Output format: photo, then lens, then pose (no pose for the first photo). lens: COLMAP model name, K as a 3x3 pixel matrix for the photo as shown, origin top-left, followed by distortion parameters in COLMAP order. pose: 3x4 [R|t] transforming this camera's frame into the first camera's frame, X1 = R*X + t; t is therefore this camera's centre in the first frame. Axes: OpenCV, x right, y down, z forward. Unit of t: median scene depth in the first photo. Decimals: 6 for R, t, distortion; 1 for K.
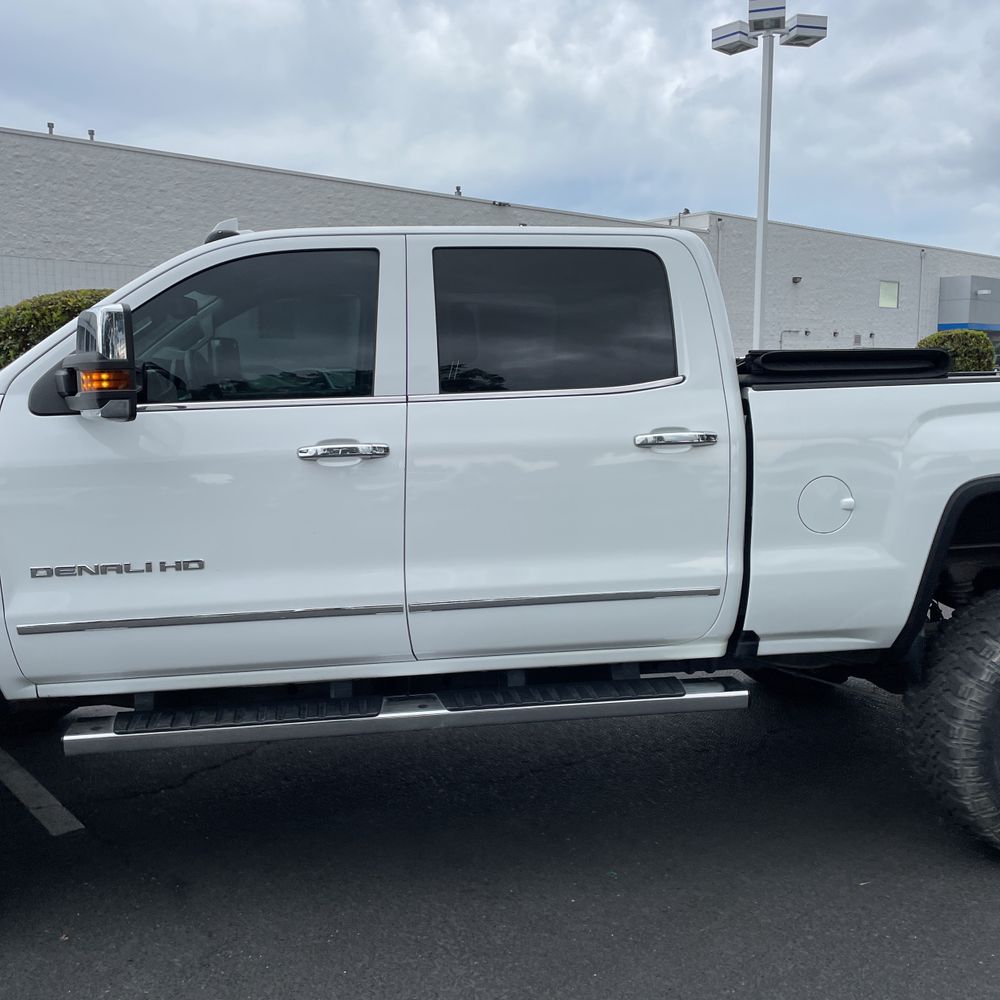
lens RADIAL K [[910.9, 0, 451.7], [0, 910.9, 473.6], [0, 0, 1]] dist [0.046634, -0.001273]
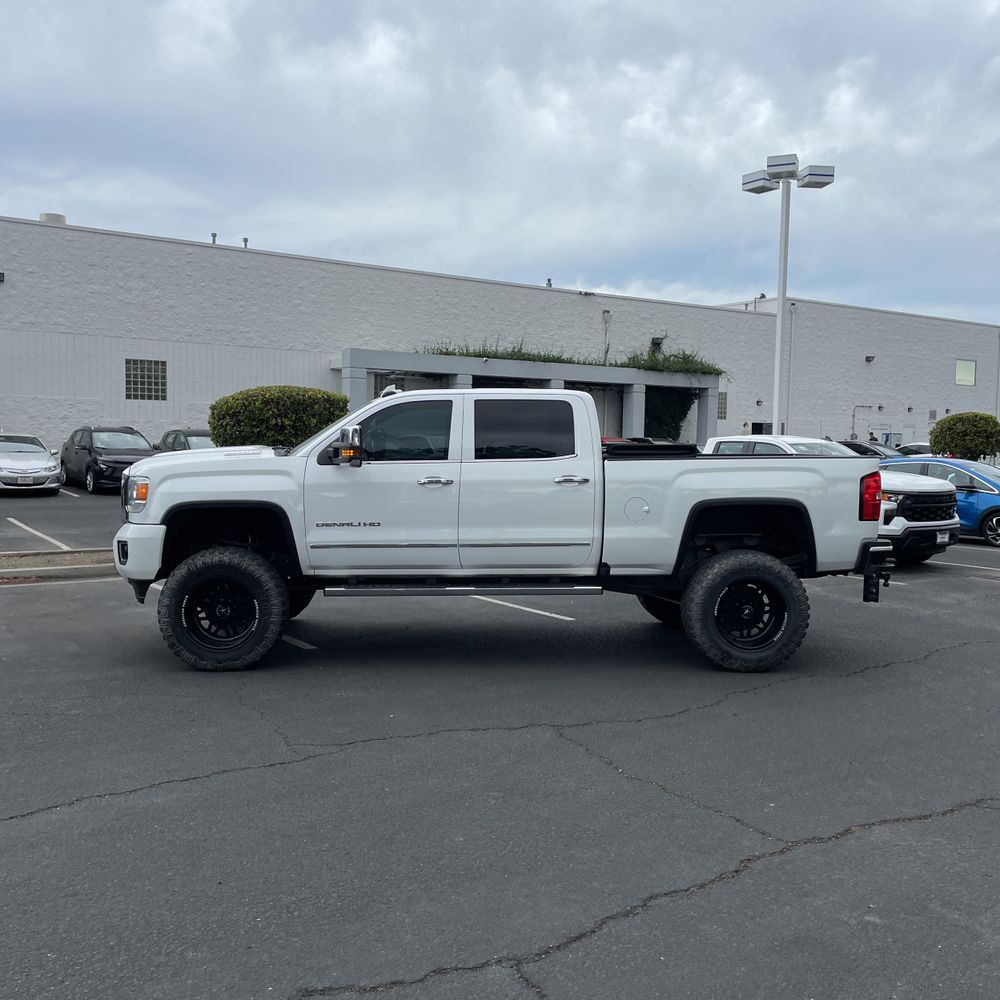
lens RADIAL K [[1009.1, 0, 486.5], [0, 1009.1, 472.2], [0, 0, 1]] dist [0.101002, -0.135669]
pose [[0.996659, 0.020661, -0.079020, 0.054420], [-0.026317, 0.997113, -0.071223, 0.032511], [0.077321, 0.073064, 0.994325, -0.396696]]
